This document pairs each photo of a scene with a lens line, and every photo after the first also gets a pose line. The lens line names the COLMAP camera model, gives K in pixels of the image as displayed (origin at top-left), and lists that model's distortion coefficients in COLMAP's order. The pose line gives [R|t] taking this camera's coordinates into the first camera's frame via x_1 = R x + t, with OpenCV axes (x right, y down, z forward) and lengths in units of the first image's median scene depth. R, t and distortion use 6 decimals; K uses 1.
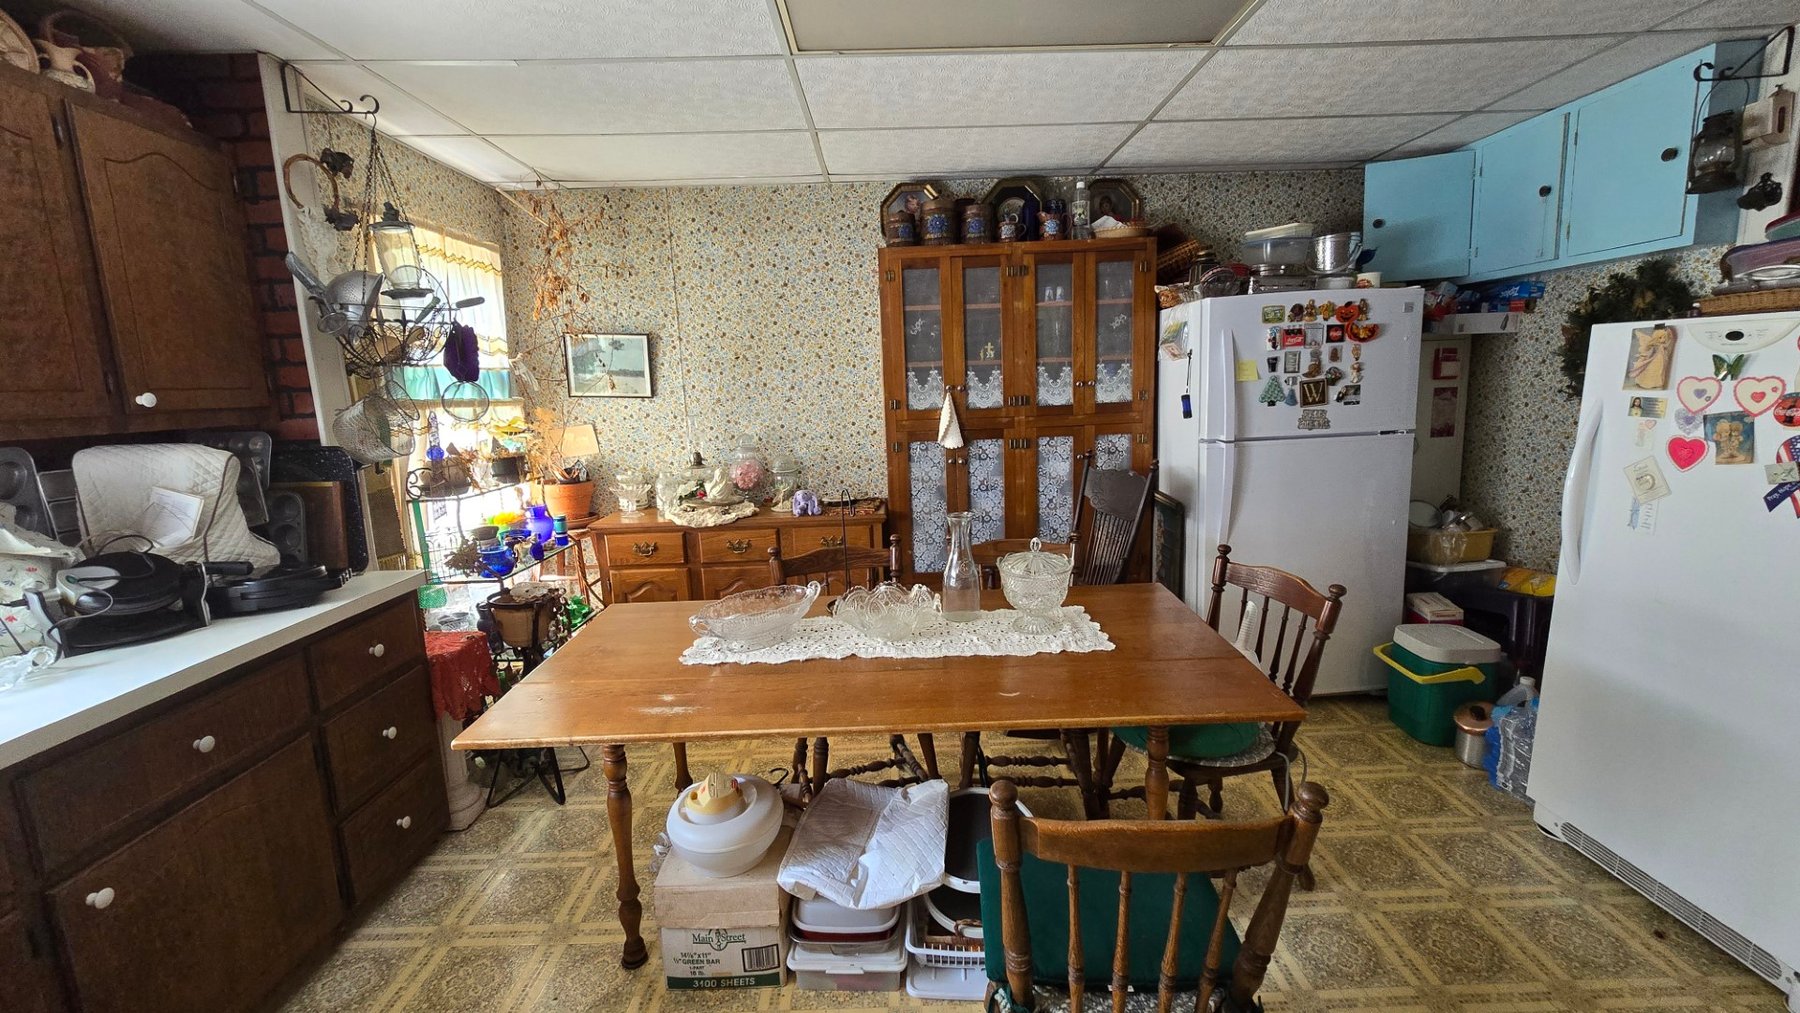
lens RADIAL K [[739.0, 0, 904.1], [0, 739.0, 499.7], [0, 0, 1]] dist [-0.000540, 0.000396]
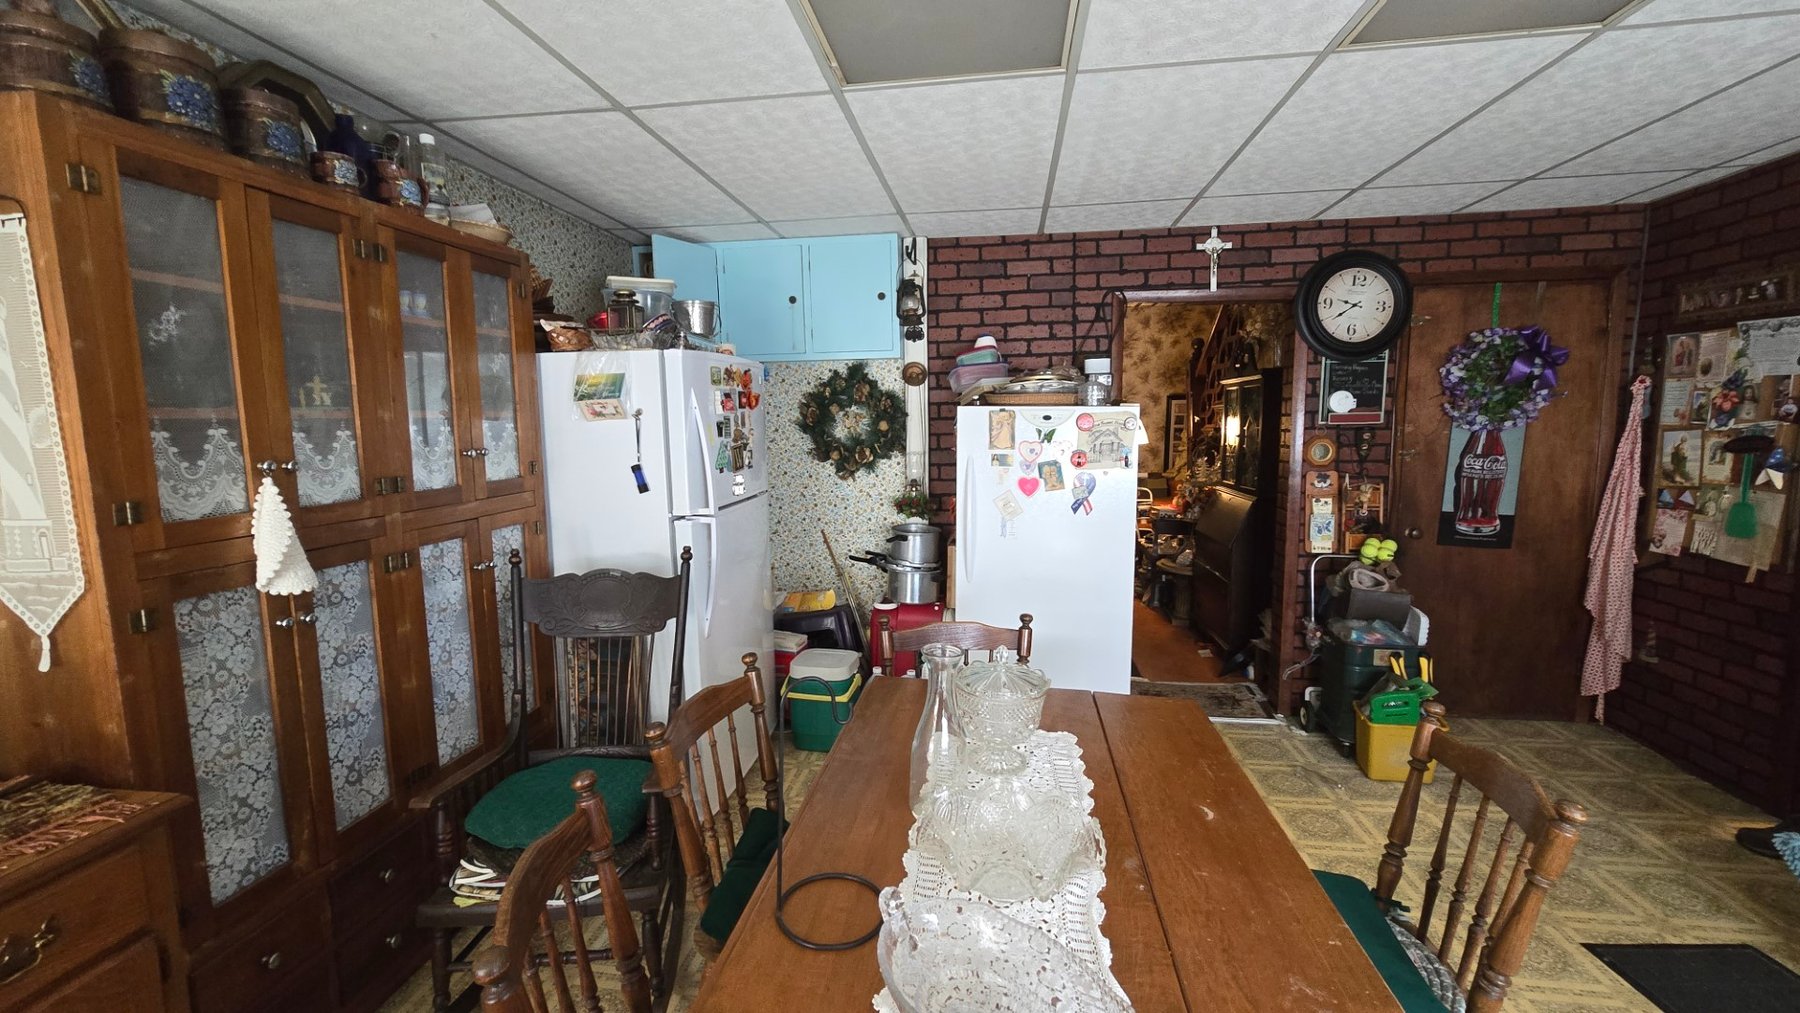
lens RADIAL K [[739.0, 0, 902.4], [0, 739.0, 505.0], [0, 0, 1]] dist [-0.000540, 0.000396]
pose [[0.152795, -0.082827, 0.984781, -0.342755], [0.165978, 0.984478, 0.057049, -0.090457], [-0.974220, 0.154736, 0.164171, 0.556321]]
